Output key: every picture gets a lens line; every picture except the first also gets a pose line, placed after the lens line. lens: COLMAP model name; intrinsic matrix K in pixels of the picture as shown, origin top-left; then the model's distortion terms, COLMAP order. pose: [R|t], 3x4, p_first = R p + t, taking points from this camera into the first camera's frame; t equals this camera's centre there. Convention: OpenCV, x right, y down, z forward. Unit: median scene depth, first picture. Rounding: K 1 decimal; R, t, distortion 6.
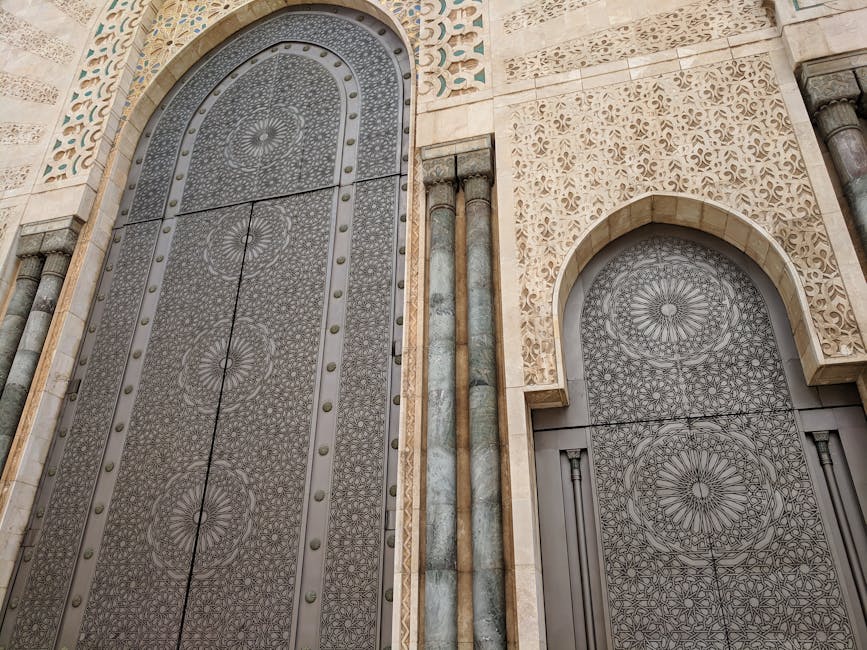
lens RADIAL K [[633.3, 0, 433.8], [0, 633.3, 326.1], [0, 0, 1]] dist [0.001870, 0.006207]
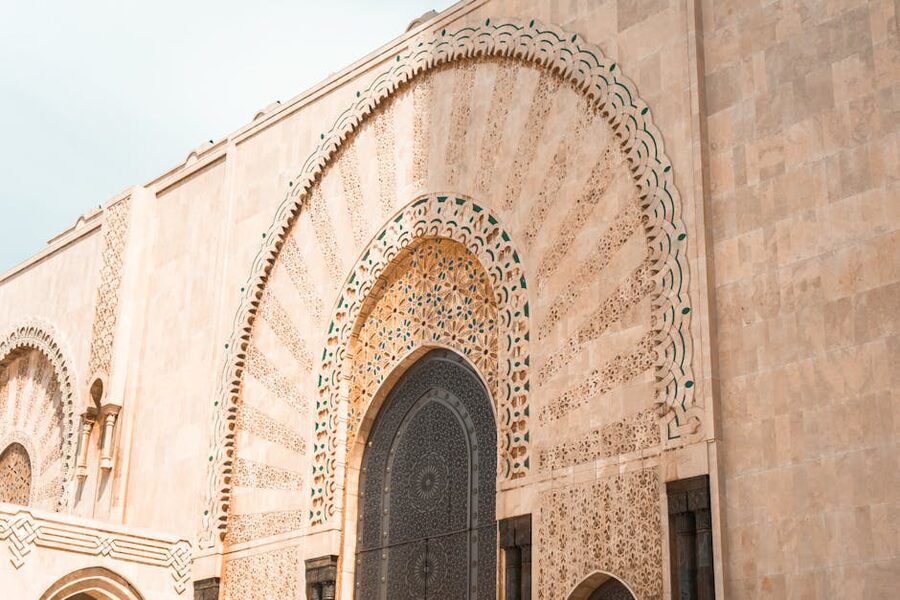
lens RADIAL K [[1378.0, 0, 450.6], [0, 1378.0, 299.6], [0, 0, 1]] dist [0.064651, 0.000000]
pose [[0.854496, -0.182268, -0.486431, 1.684374], [0.222731, 0.974530, 0.026102, -0.955536], [0.469284, -0.130648, 0.873329, -2.018699]]
